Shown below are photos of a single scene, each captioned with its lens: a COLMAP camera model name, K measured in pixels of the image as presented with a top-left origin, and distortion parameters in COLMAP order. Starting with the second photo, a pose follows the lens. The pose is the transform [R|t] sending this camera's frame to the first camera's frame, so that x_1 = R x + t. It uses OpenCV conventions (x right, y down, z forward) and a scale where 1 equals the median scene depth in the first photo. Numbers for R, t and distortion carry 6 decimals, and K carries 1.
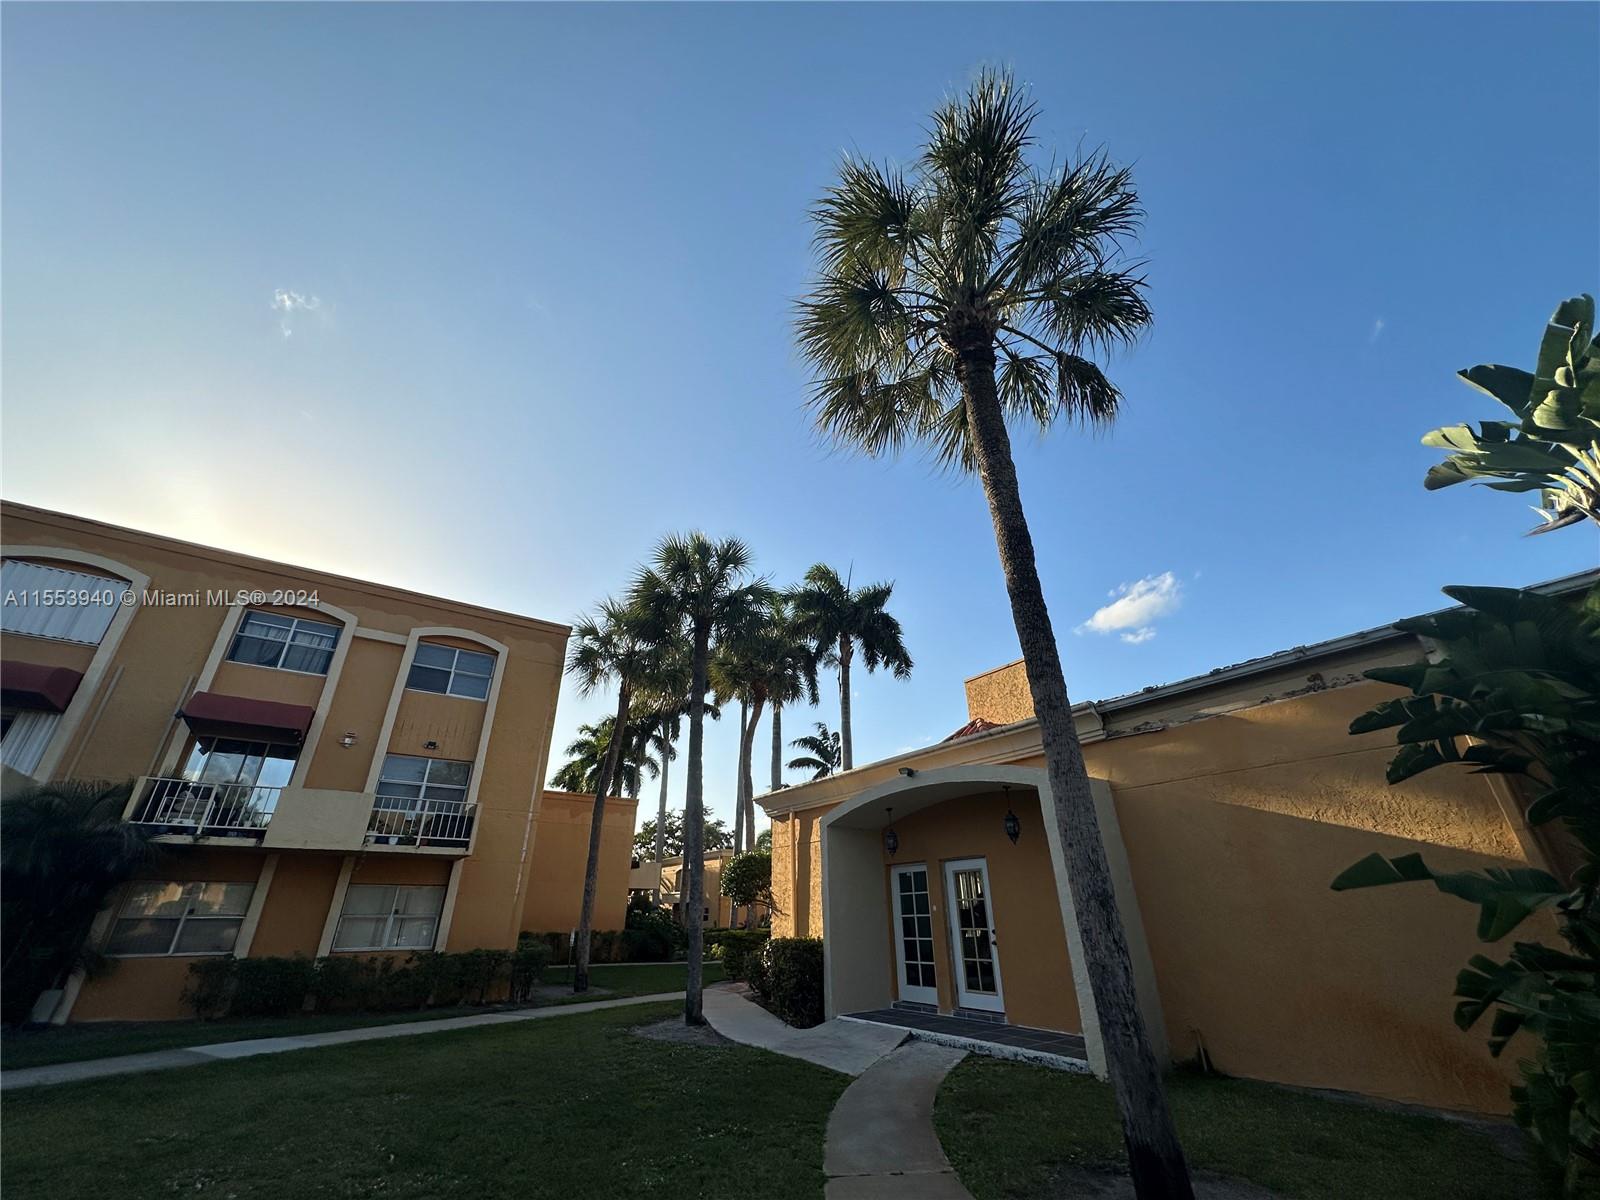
lens RADIAL K [[636.7, 0, 803.5], [0, 636.7, 601.0], [0, 0, 1]] dist [-0.000971, -0.000327]
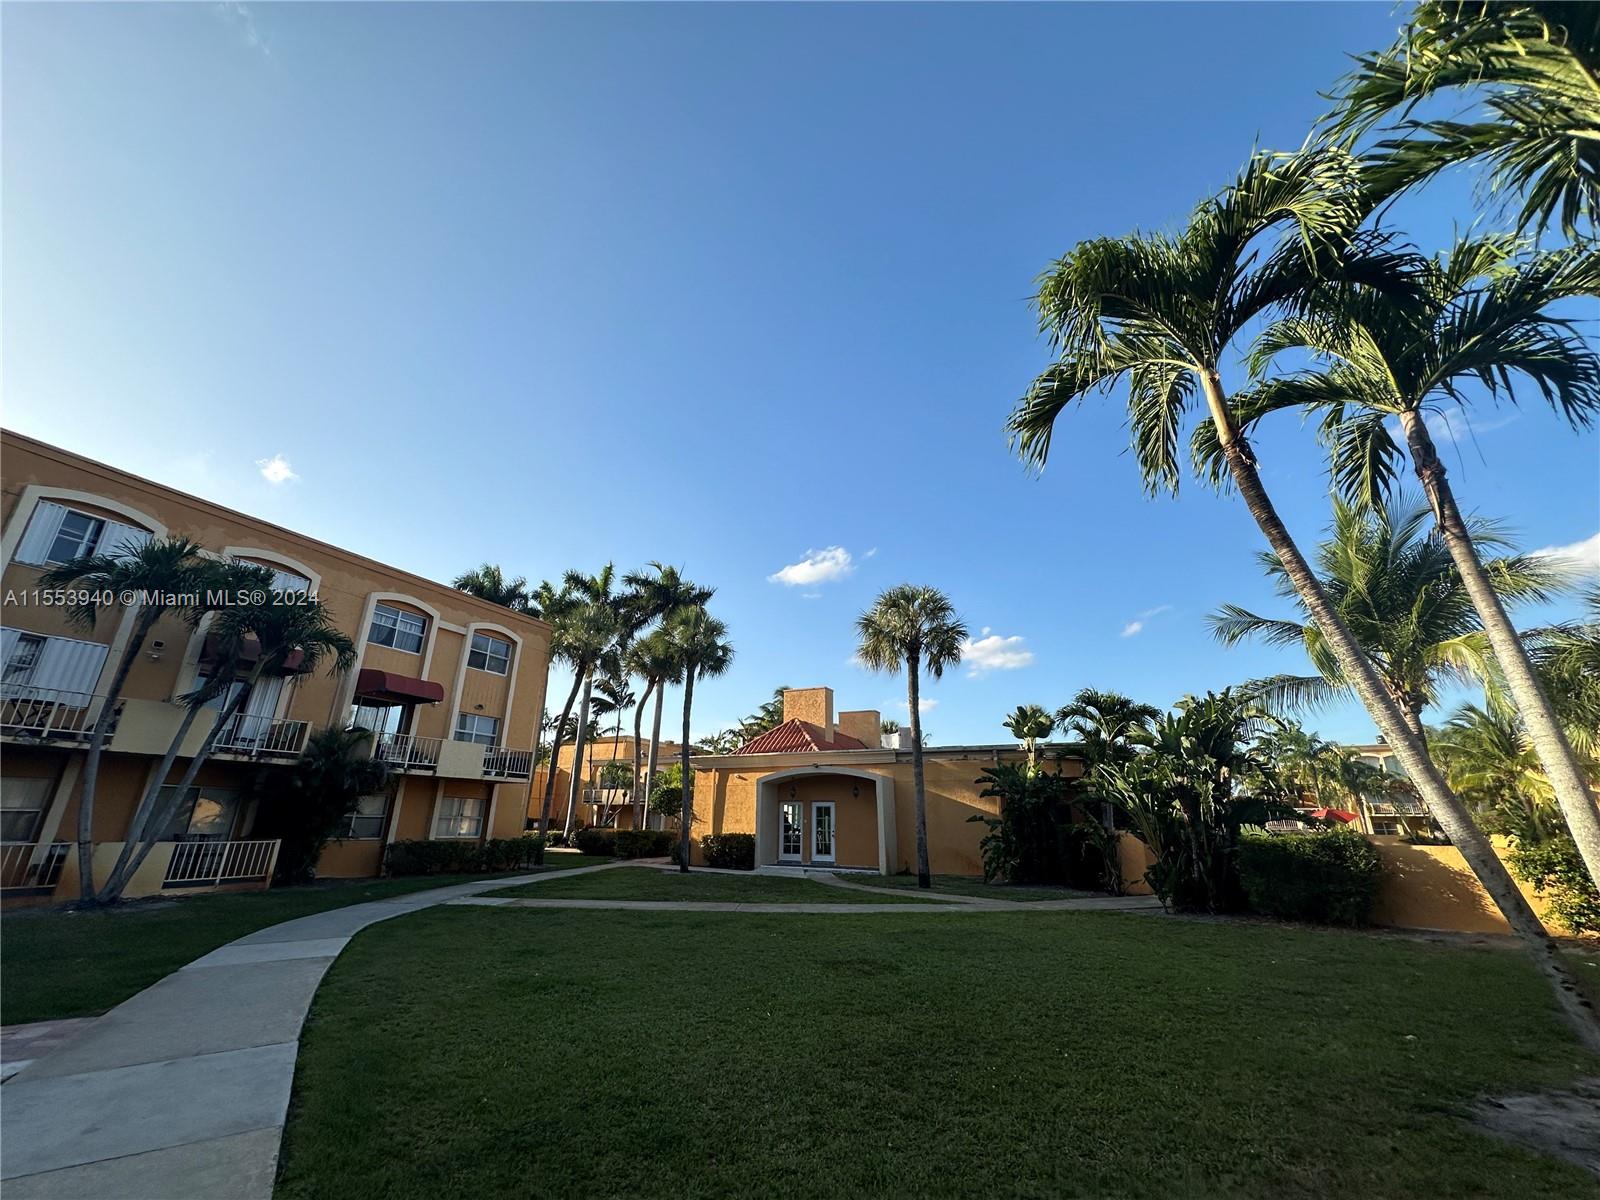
lens RADIAL K [[636.7, 0, 803.5], [0, 636.7, 601.0], [0, 0, 1]] dist [-0.000971, -0.000327]
pose [[0.864071, 0.183209, 0.468846, -0.912611], [-0.240330, 0.968549, 0.064446, -0.382555], [-0.442293, -0.168364, 0.880926, -0.782637]]
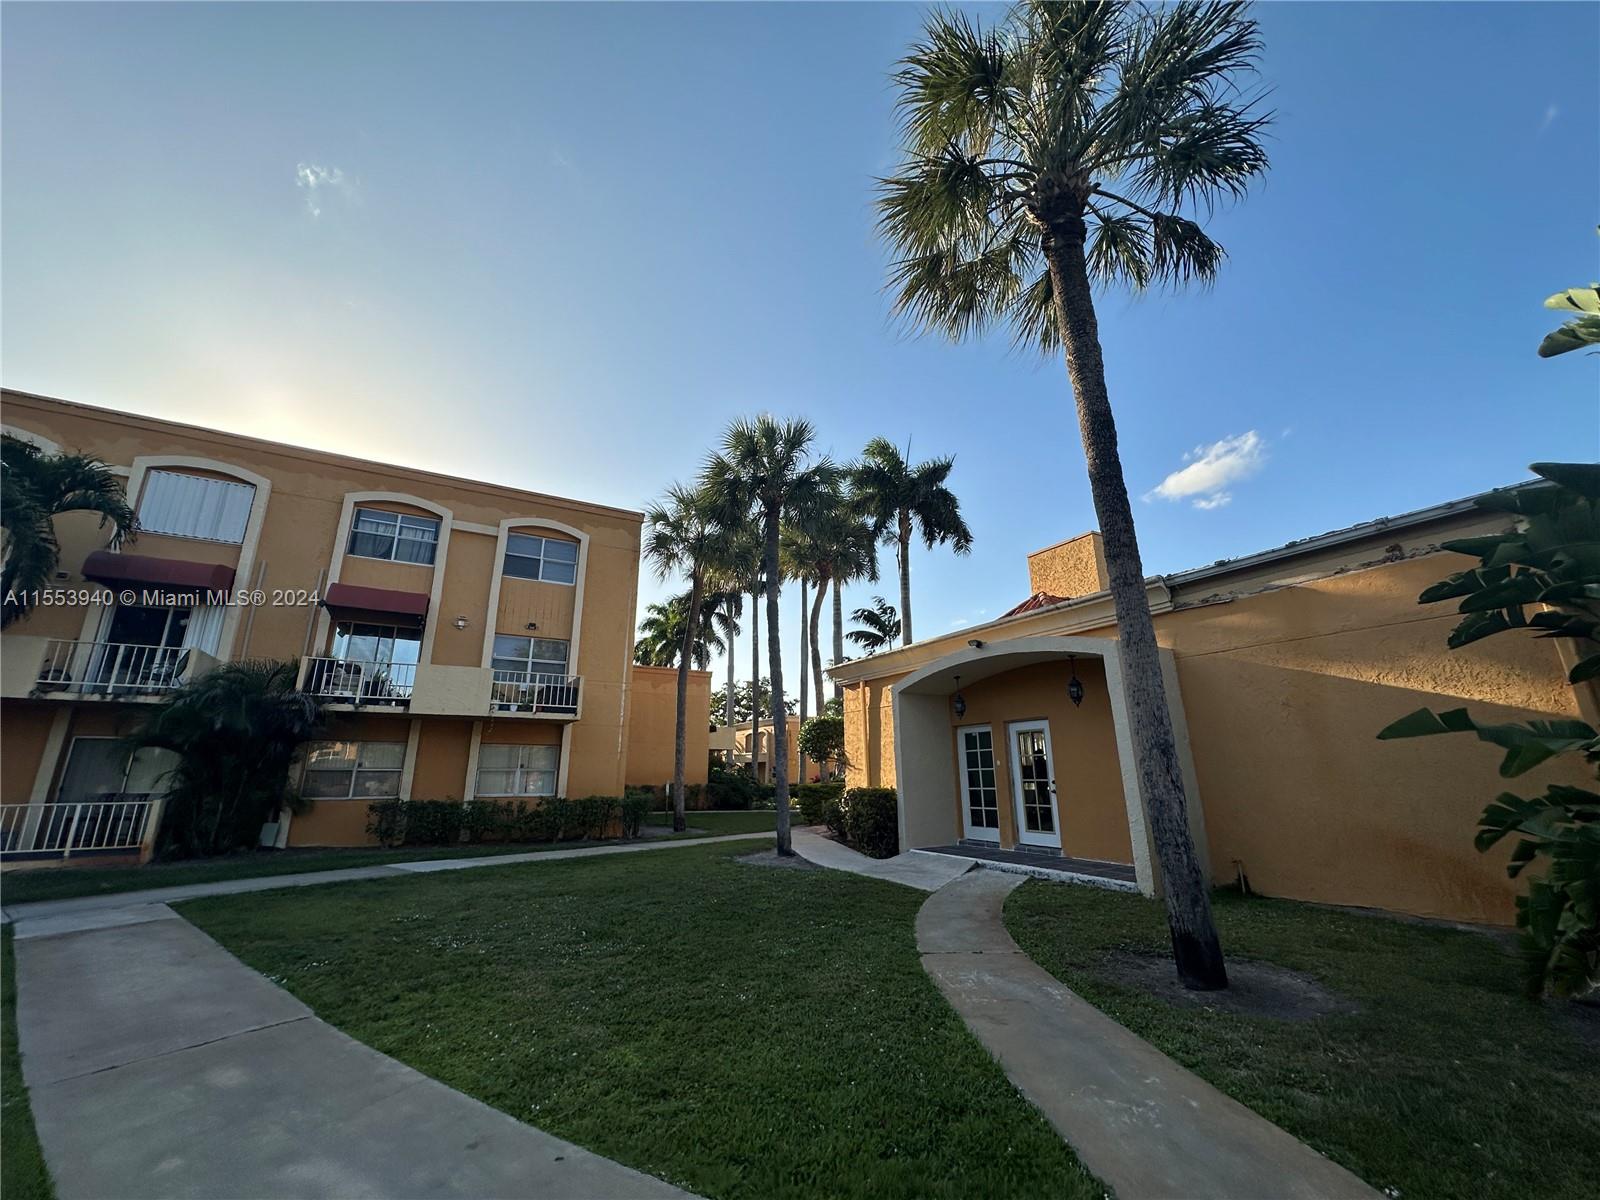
lens RADIAL K [[636.7, 0, 803.5], [0, 636.7, 601.0], [0, 0, 1]] dist [-0.000971, -0.000327]
pose [[0.996228, -0.018717, -0.084732, -0.028361], [0.034598, 0.981165, 0.190047, -0.012727], [0.079579, -0.192262, 0.978112, -0.046914]]
